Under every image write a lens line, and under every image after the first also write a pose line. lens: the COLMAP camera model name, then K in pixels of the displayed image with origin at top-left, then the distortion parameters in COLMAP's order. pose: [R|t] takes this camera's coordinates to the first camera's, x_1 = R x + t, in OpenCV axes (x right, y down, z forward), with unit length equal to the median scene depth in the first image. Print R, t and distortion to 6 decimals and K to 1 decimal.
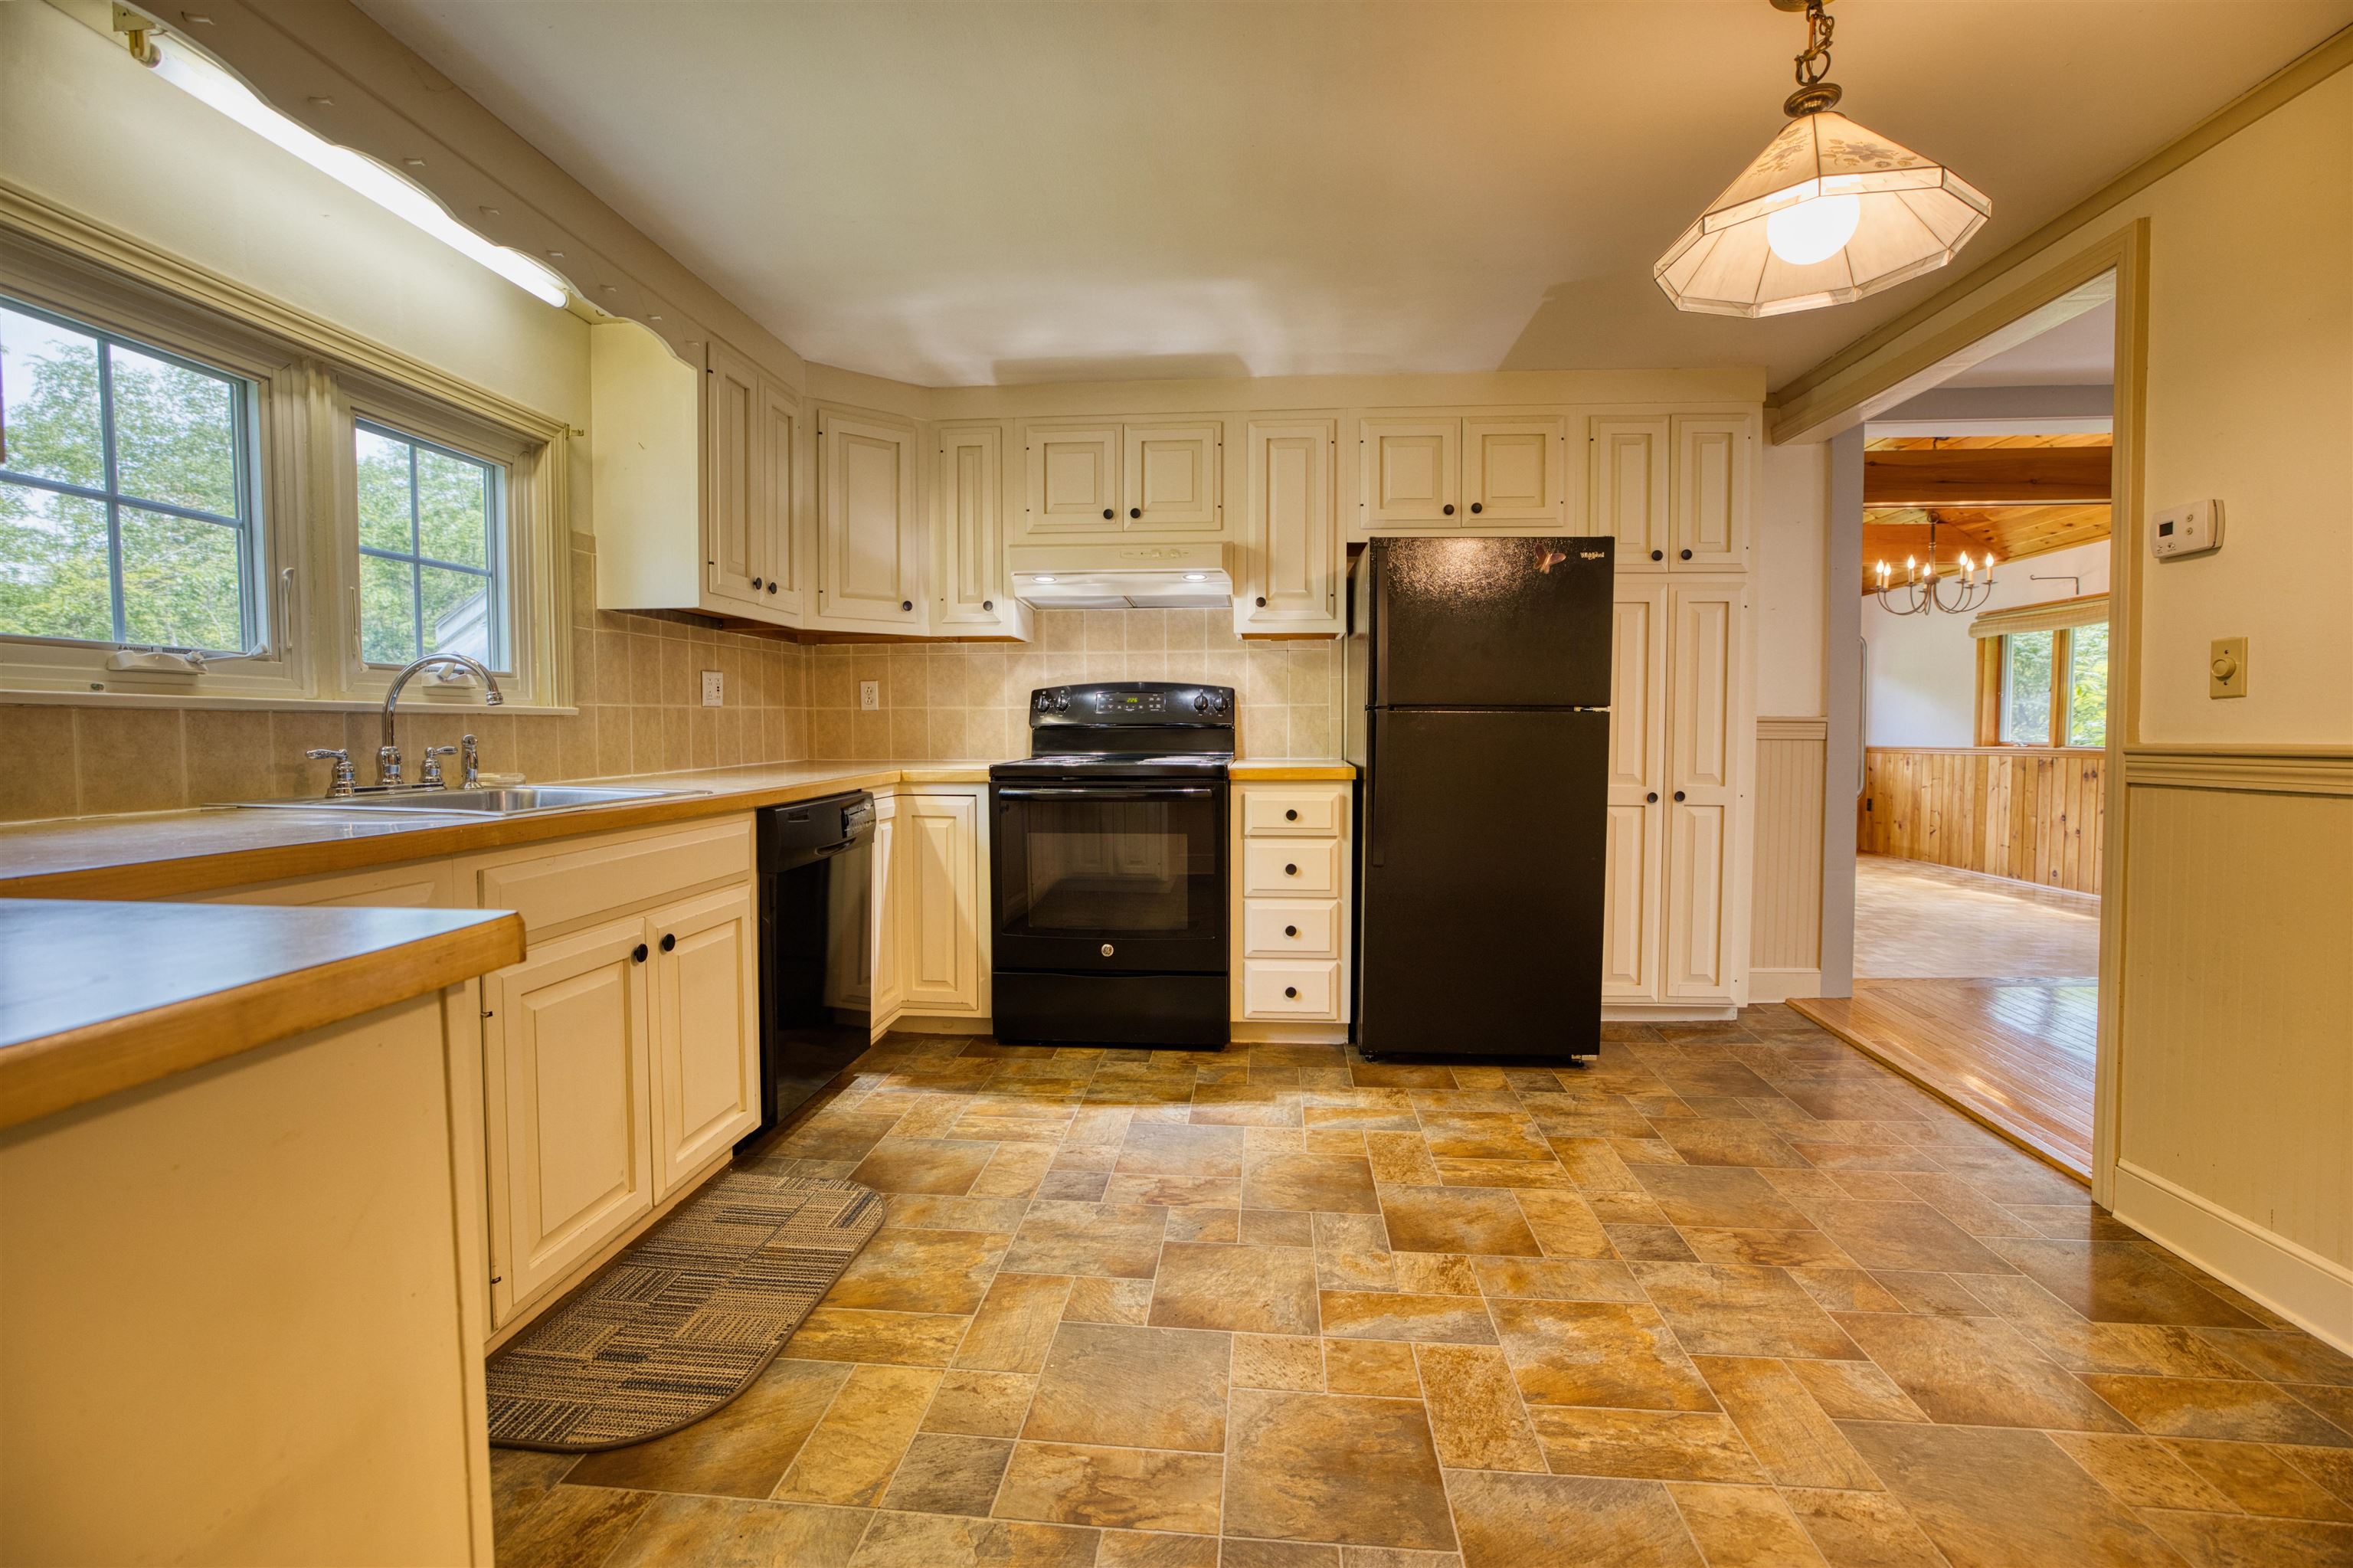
lens RADIAL K [[1014.3, 0, 1182.2], [0, 1014.3, 766.4], [0, 0, 1]] dist [-0.037205, 0.014734]
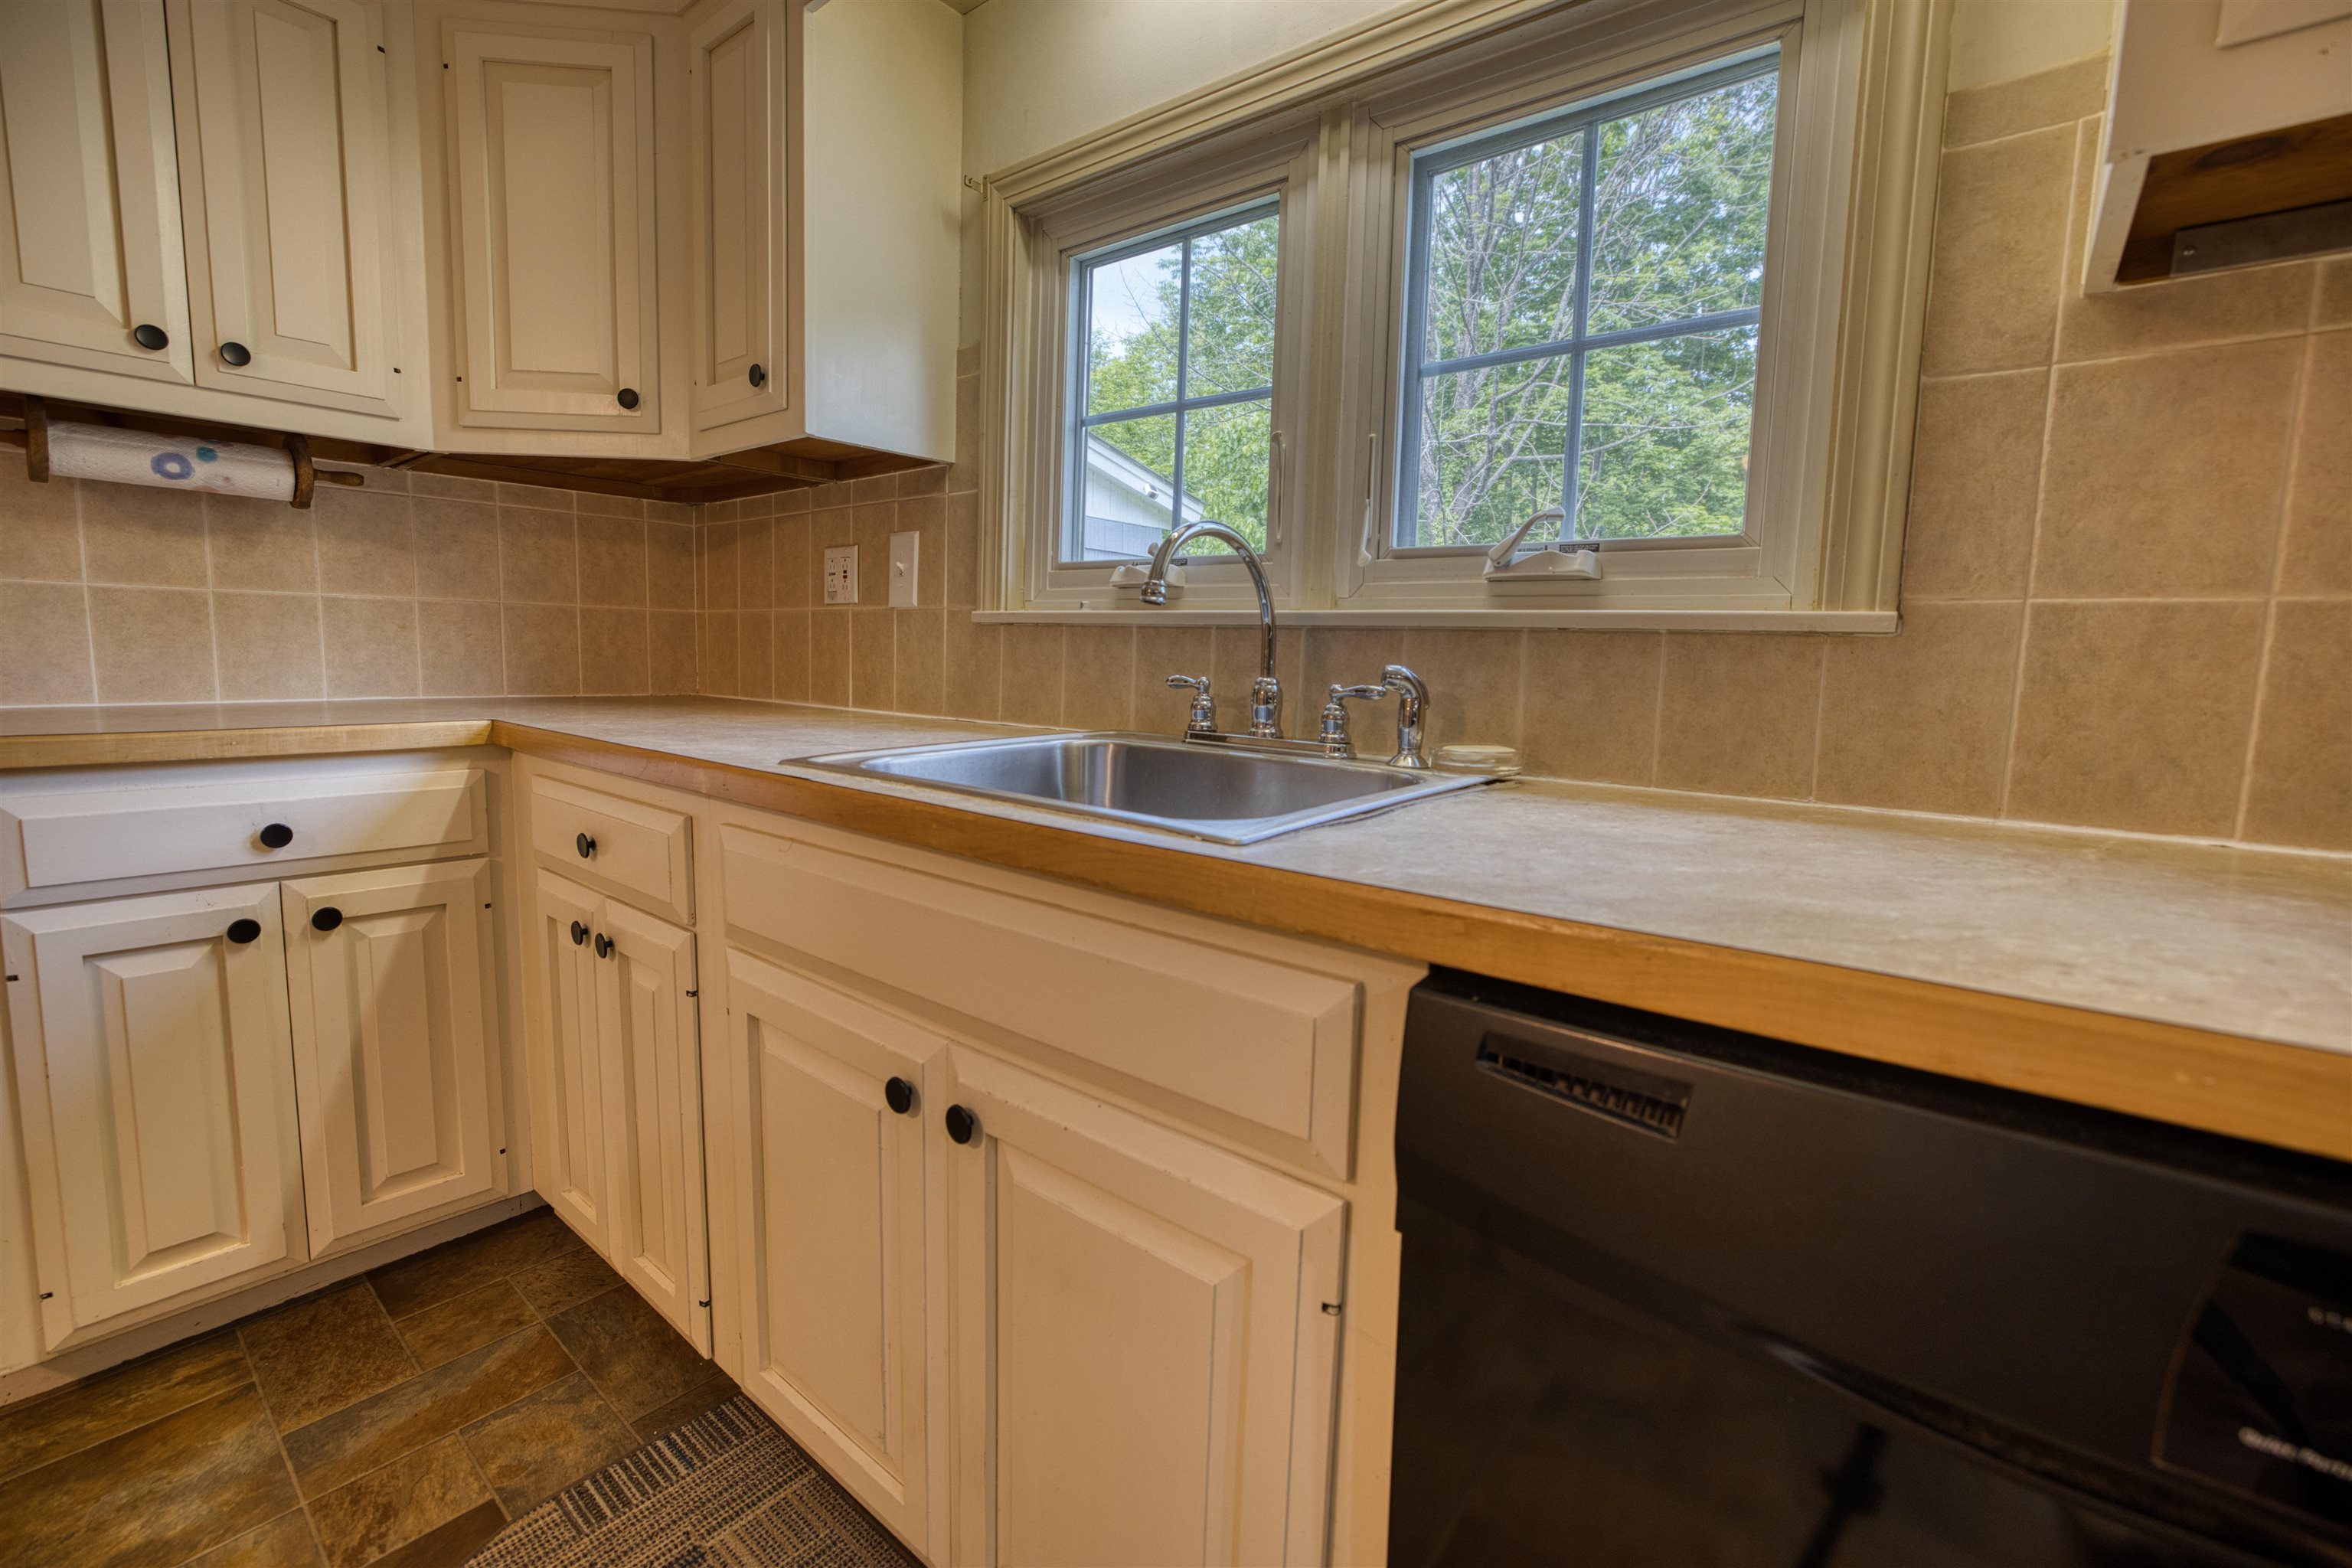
lens RADIAL K [[1013.8, 0, 1181.5], [0, 1013.8, 763.6], [0, 0, 1]] dist [-0.037205, 0.014734]
pose [[-0.566480, 0.076443, -0.820522, -0.159745], [-0.057641, 0.989574, 0.131987, -0.036596], [0.822057, 0.122064, -0.556168, 0.994534]]
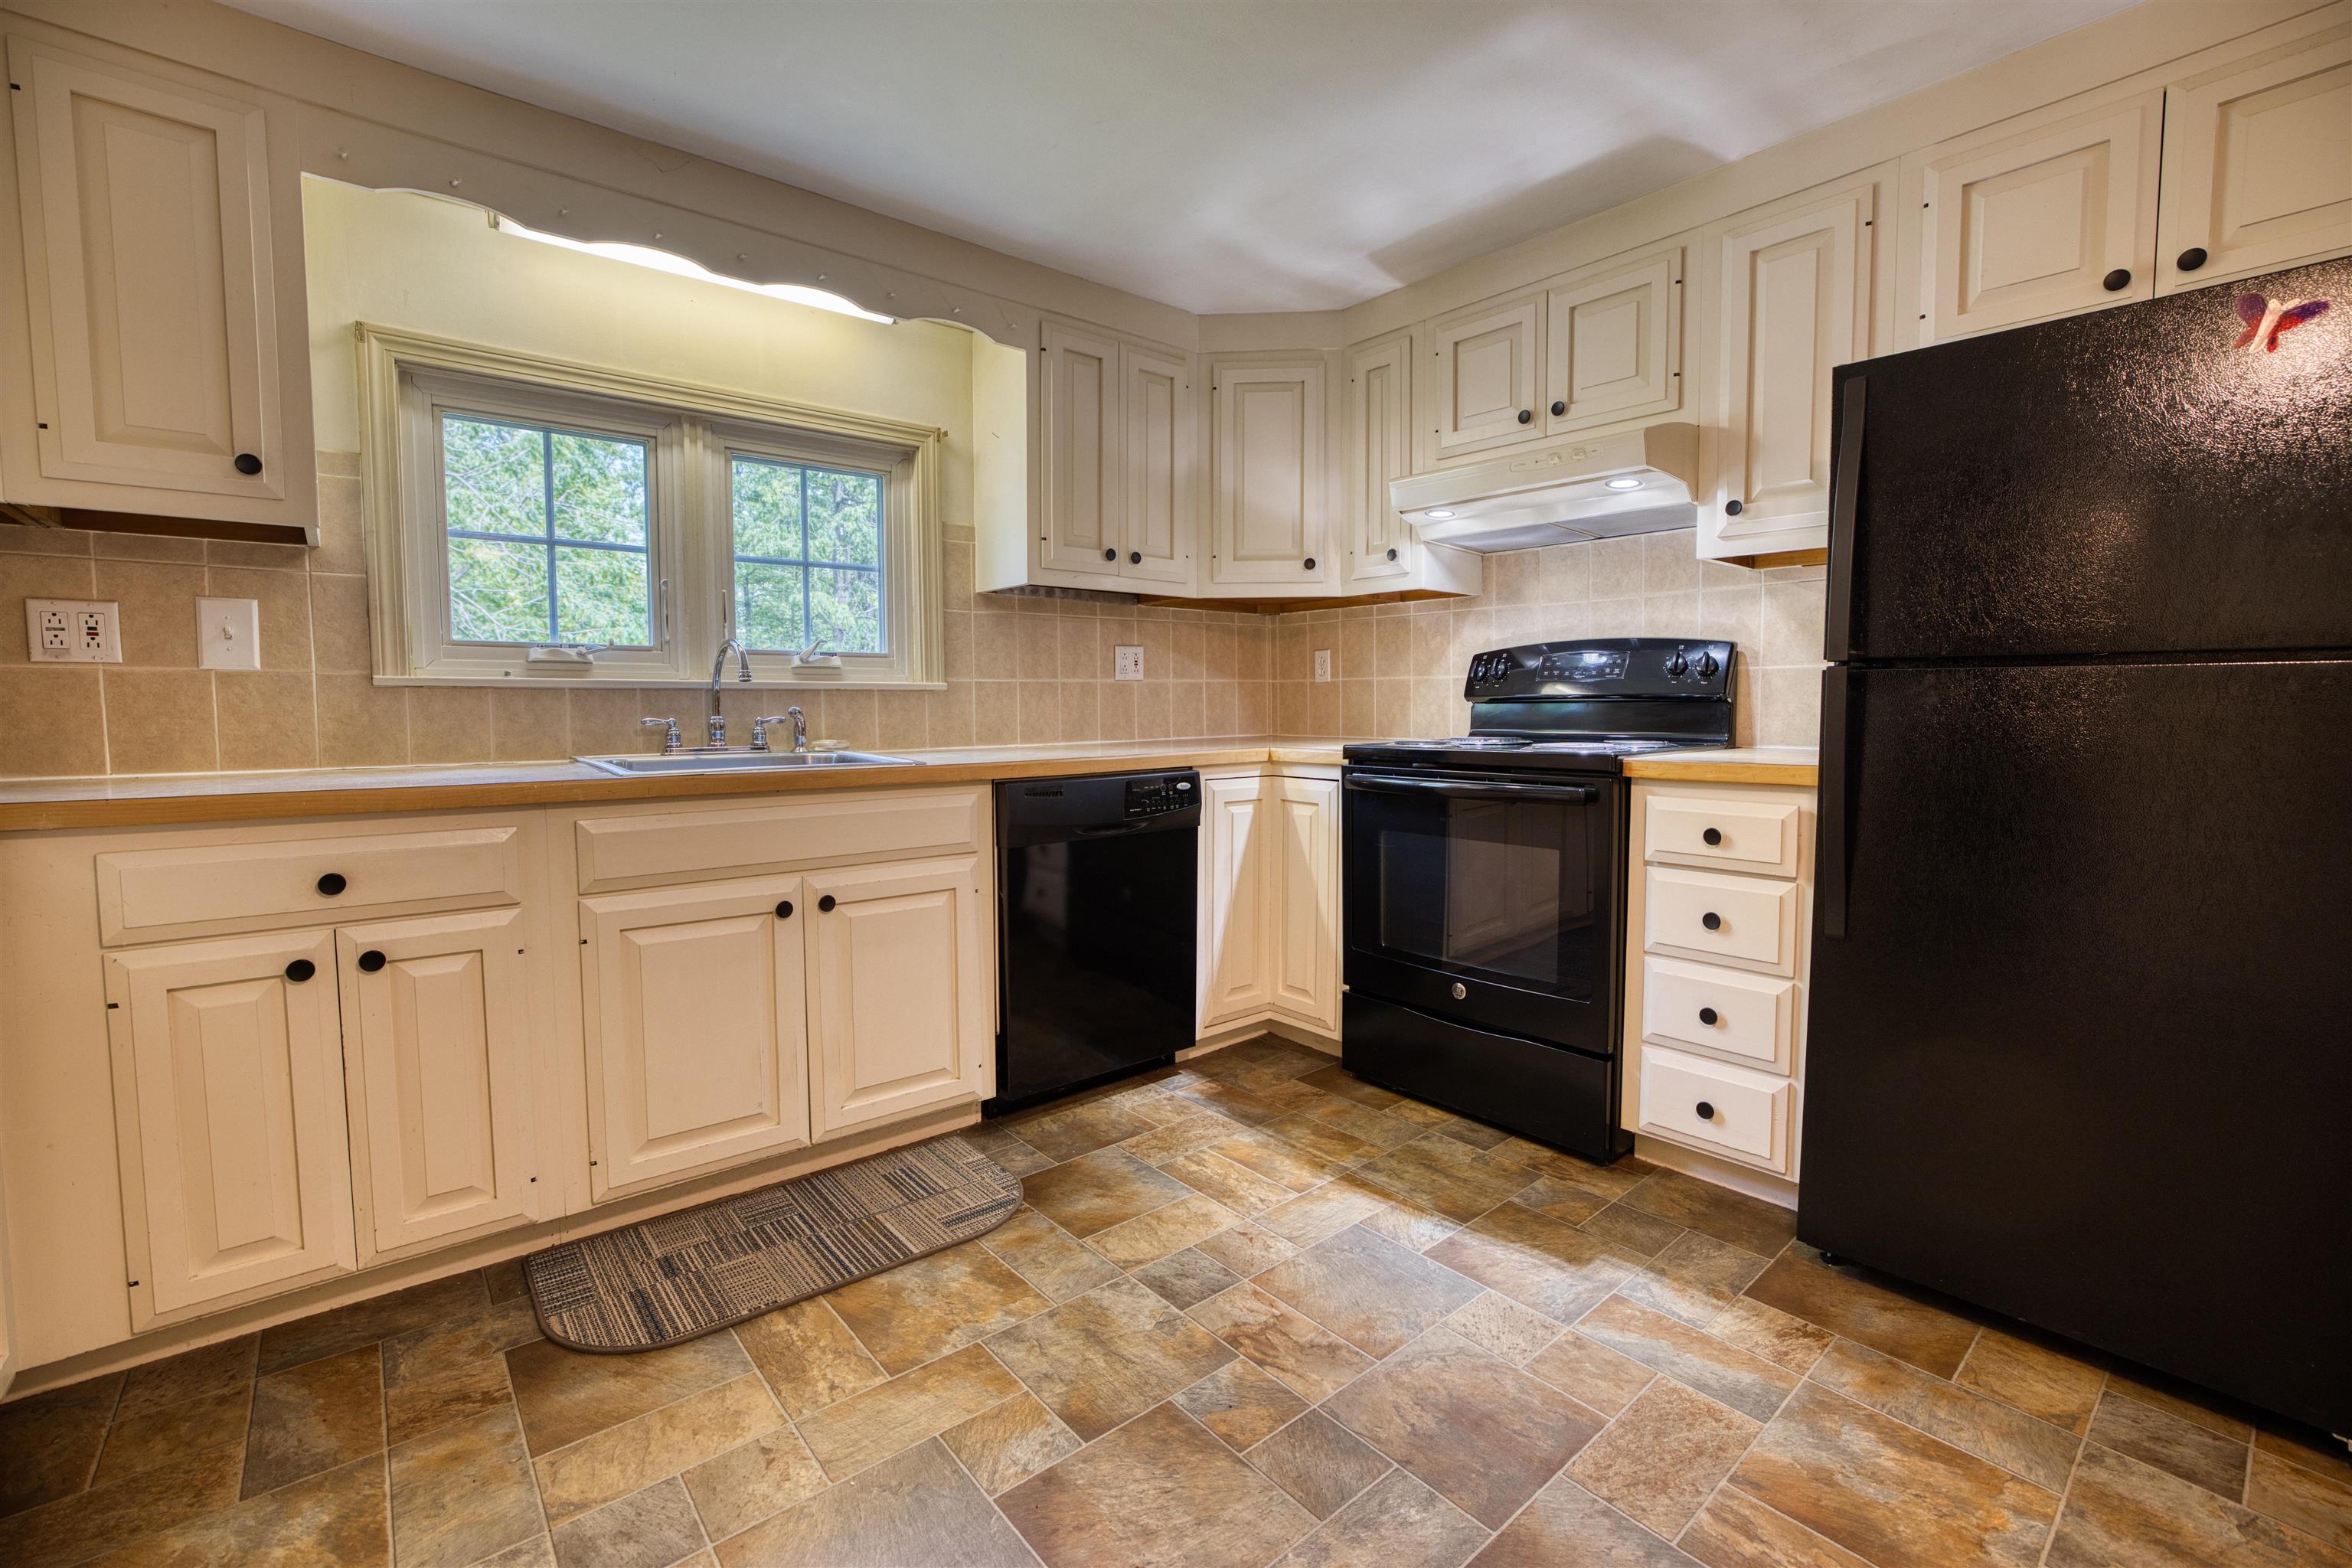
lens RADIAL K [[1013.8, 0, 1183.4], [0, 1013.8, 764.0], [0, 0, 1]] dist [-0.037205, 0.014734]
pose [[0.711239, 0.041491, -0.701725, 0.377728], [-0.025103, 0.999119, 0.033632, -0.012982], [0.702502, -0.006305, 0.711654, 0.383521]]
